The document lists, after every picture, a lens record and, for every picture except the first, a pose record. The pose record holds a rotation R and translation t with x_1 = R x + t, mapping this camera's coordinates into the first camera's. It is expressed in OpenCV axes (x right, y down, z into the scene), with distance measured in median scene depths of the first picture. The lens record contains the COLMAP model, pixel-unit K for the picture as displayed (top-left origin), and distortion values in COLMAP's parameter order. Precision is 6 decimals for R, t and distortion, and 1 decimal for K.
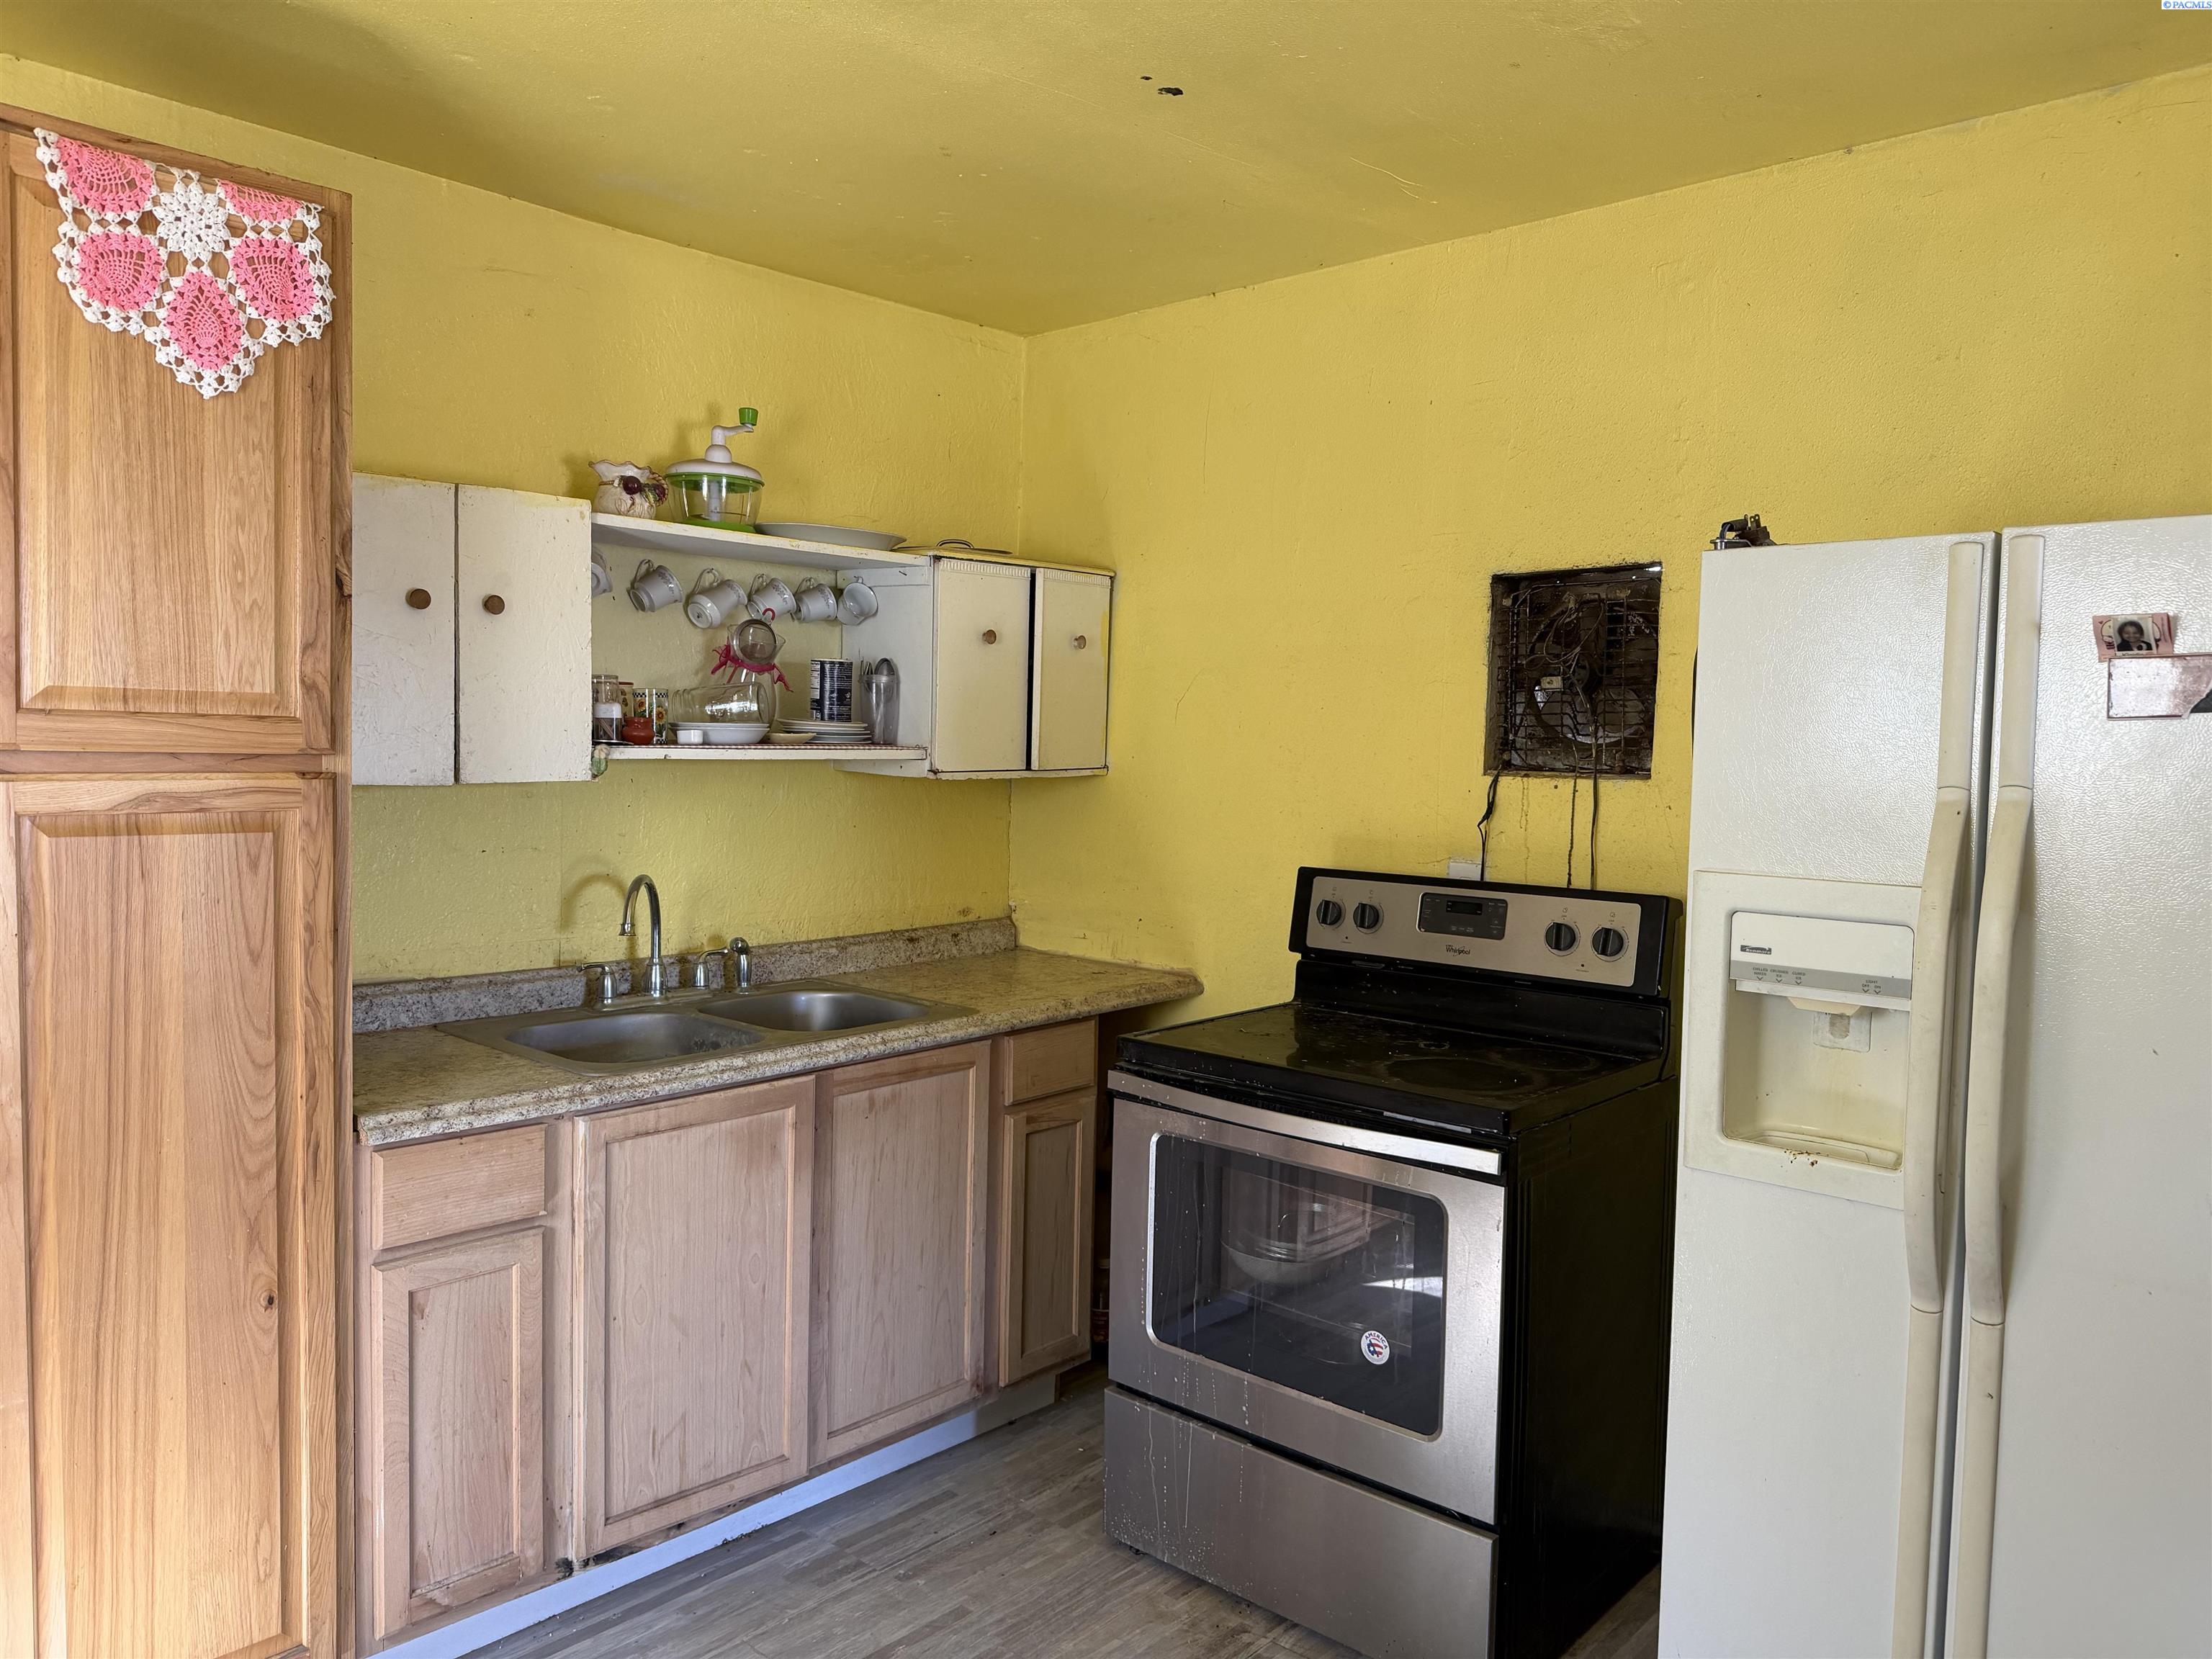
lens RADIAL K [[1577.0, 0, 1106.0], [0, 1577.0, 829.5], [0, 0, 1]] dist [0.010066, -0.046875]
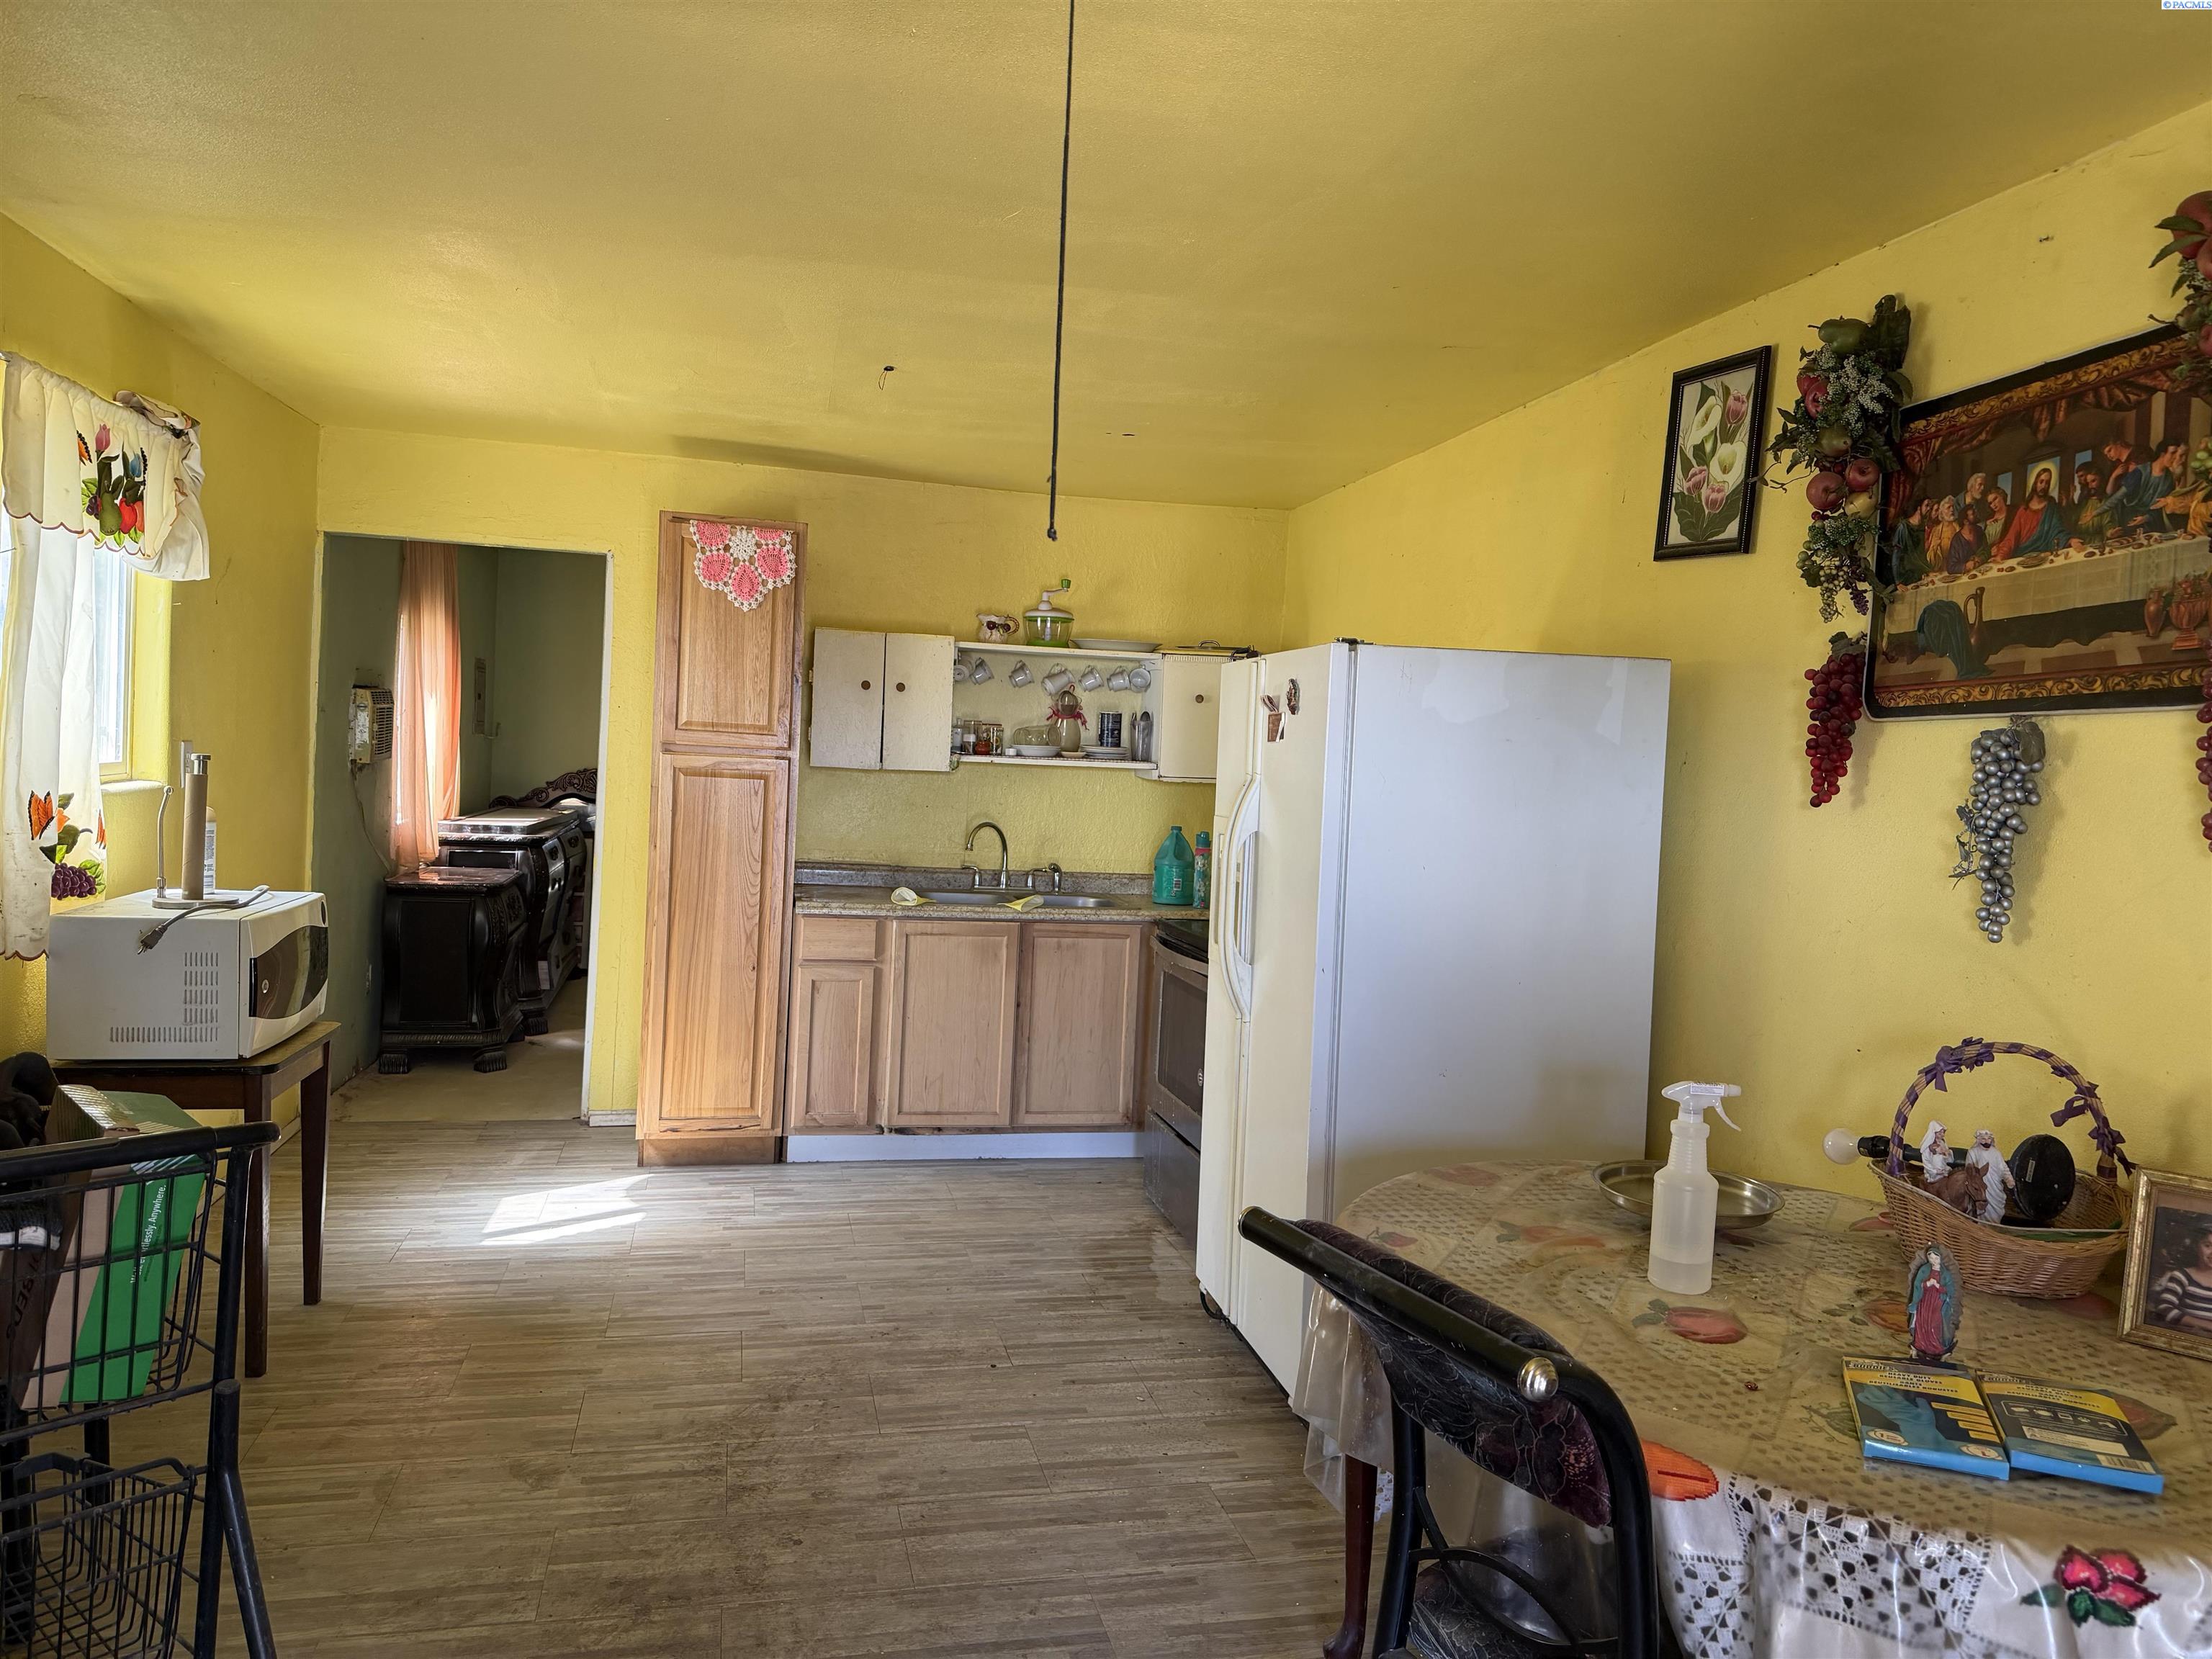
lens RADIAL K [[1577.0, 0, 1106.0], [0, 1577.0, 829.5], [0, 0, 1]] dist [0.010066, -0.046875]
pose [[0.804042, 0.045069, -0.592862, 1.192178], [-0.066518, 0.997682, -0.014369, 0.068275], [0.590840, 0.050989, 0.805176, -0.595622]]
